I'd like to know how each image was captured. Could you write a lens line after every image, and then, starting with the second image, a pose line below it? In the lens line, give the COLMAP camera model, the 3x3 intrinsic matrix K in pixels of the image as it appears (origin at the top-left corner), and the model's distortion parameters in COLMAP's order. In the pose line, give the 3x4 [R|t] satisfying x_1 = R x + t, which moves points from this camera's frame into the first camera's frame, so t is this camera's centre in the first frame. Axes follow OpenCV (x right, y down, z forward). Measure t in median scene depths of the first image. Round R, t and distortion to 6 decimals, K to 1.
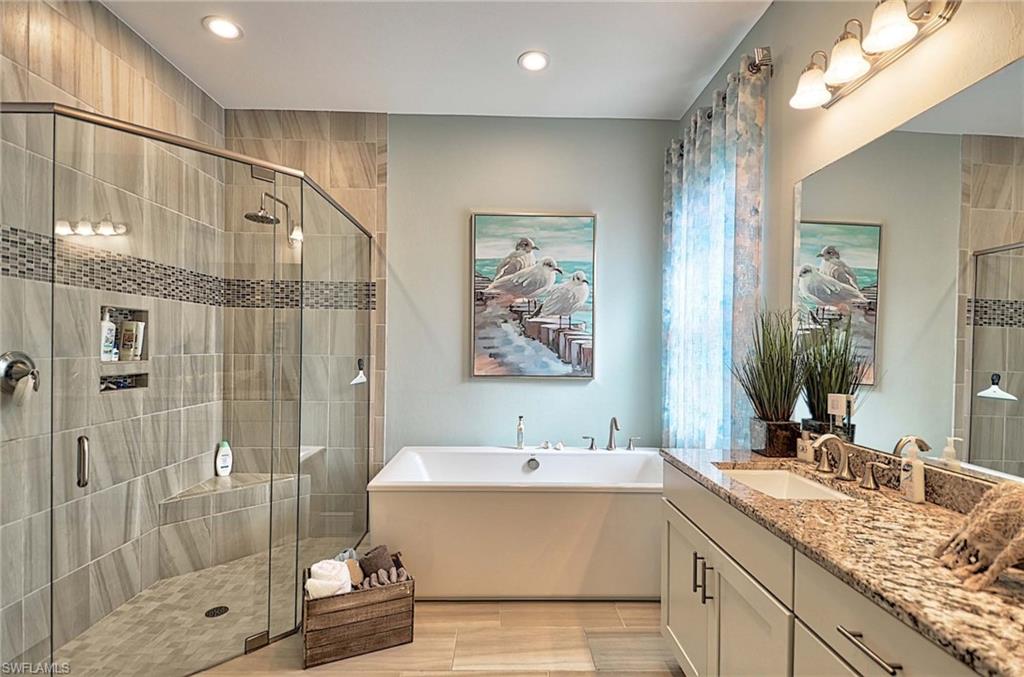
lens RADIAL K [[476.5, 0, 508.8], [0, 476.5, 349.7], [0, 0, 1]] dist [0.043388, -0.034671]
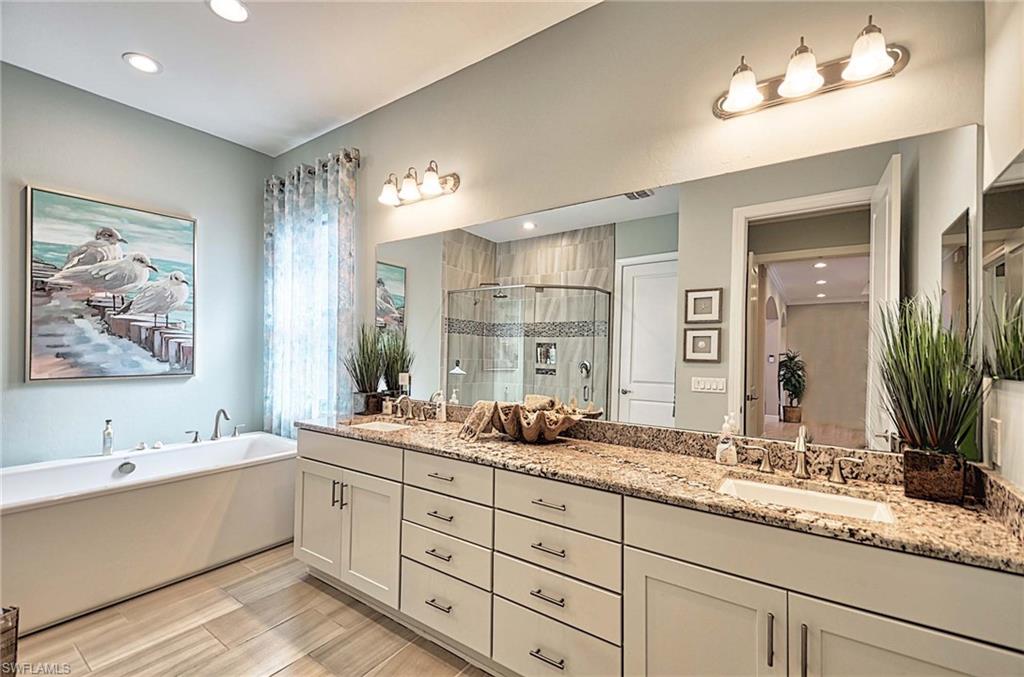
lens RADIAL K [[442.7, 0, 506.3], [0, 442.7, 350.9], [0, 0, 1]] dist [-0.024268, -0.000562]
pose [[0.599819, -0.010500, 0.800067, -0.193533], [0.001736, 0.999929, 0.011822, -0.004069], [-0.800134, -0.005702, 0.599794, -0.134978]]
